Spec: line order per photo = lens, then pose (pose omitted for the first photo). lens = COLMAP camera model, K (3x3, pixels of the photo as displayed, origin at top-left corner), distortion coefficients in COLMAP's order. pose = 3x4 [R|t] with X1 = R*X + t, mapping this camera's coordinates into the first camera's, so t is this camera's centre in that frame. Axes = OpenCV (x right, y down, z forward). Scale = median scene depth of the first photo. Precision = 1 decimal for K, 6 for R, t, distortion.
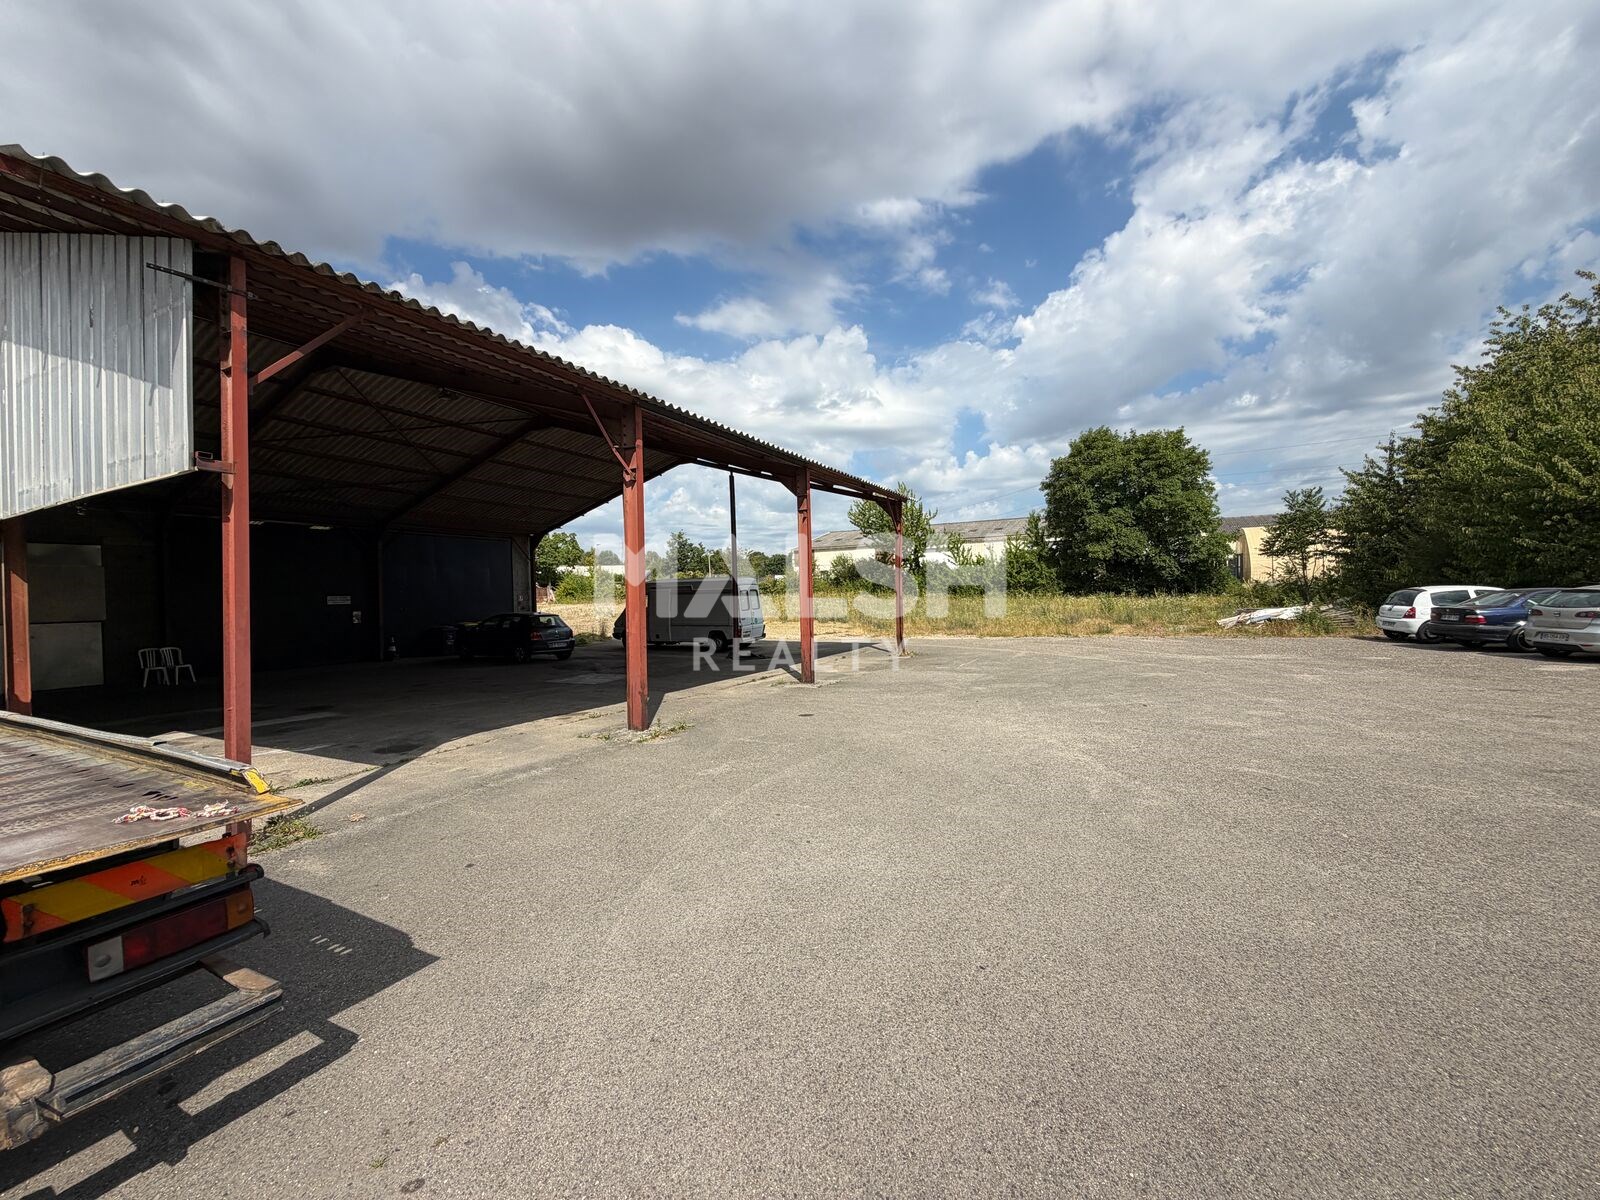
lens RADIAL K [[640.4, 0, 796.1], [0, 640.4, 594.5], [0, 0, 1]] dist [0.003061, 0.000204]
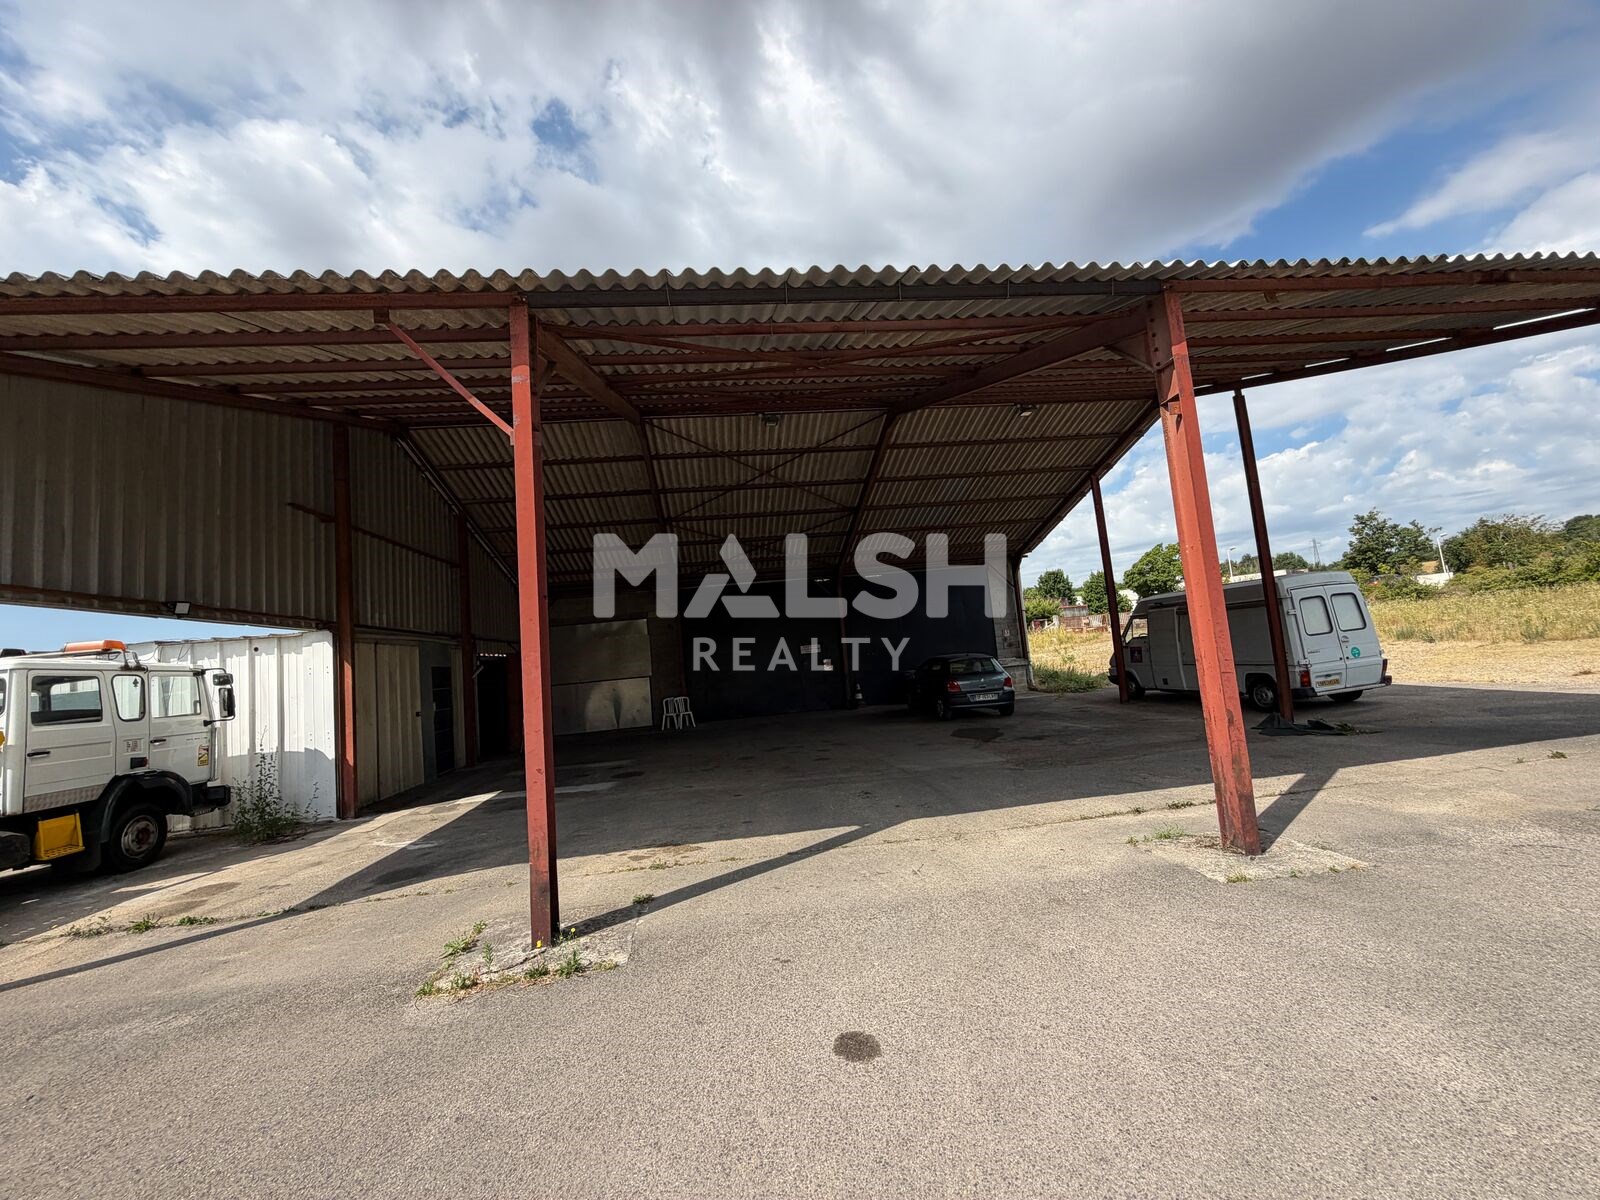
lens RADIAL K [[640.4, 0, 796.1], [0, 640.4, 594.5], [0, 0, 1]] dist [0.003061, 0.000204]
pose [[0.568139, -0.107165, -0.815925, 0.067714], [0.075519, 0.994090, -0.077981, 0.000199], [0.819460, -0.017313, 0.572875, 0.207638]]
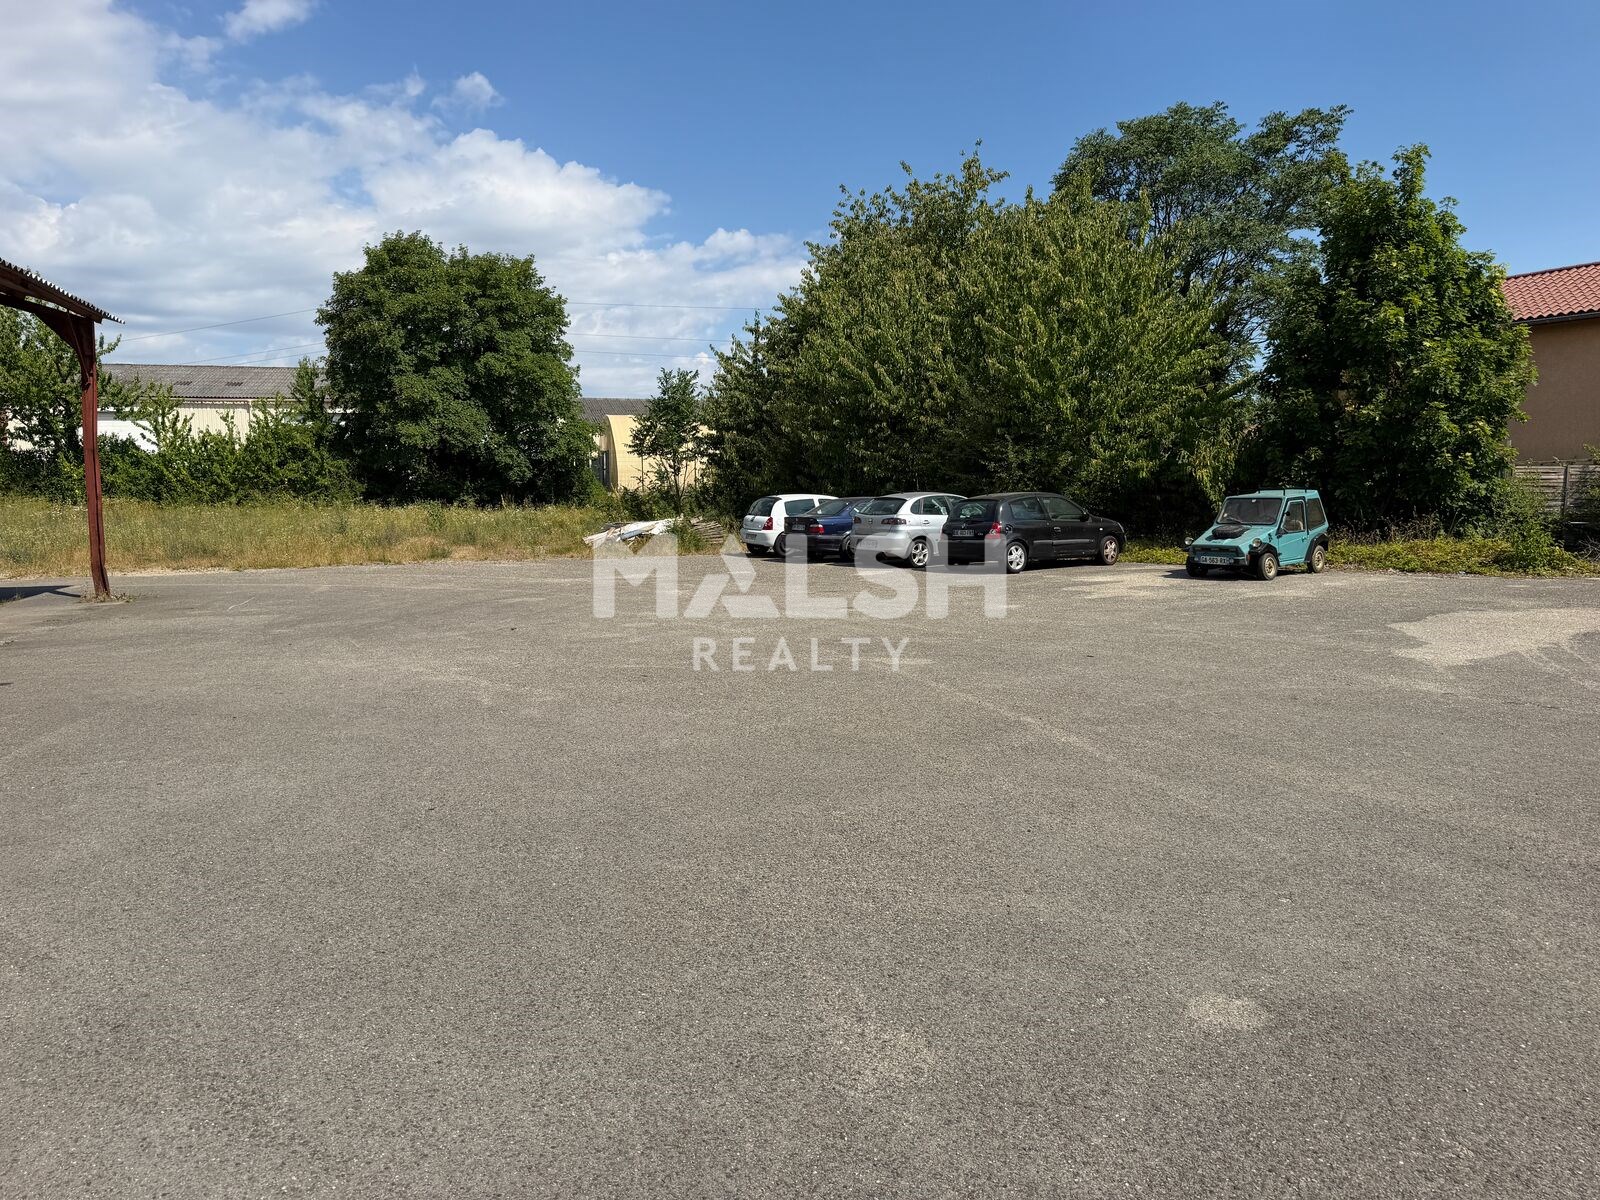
lens RADIAL K [[1125.9, 0, 800.0], [0, 1125.9, 600.0], [0, 0, 1]] dist [0.147704, -0.245718]
pose [[0.712450, -0.046668, 0.700170, -0.060977], [-0.007379, 0.997233, 0.073975, 0.009386], [-0.701684, -0.057870, 0.710134, -0.079071]]
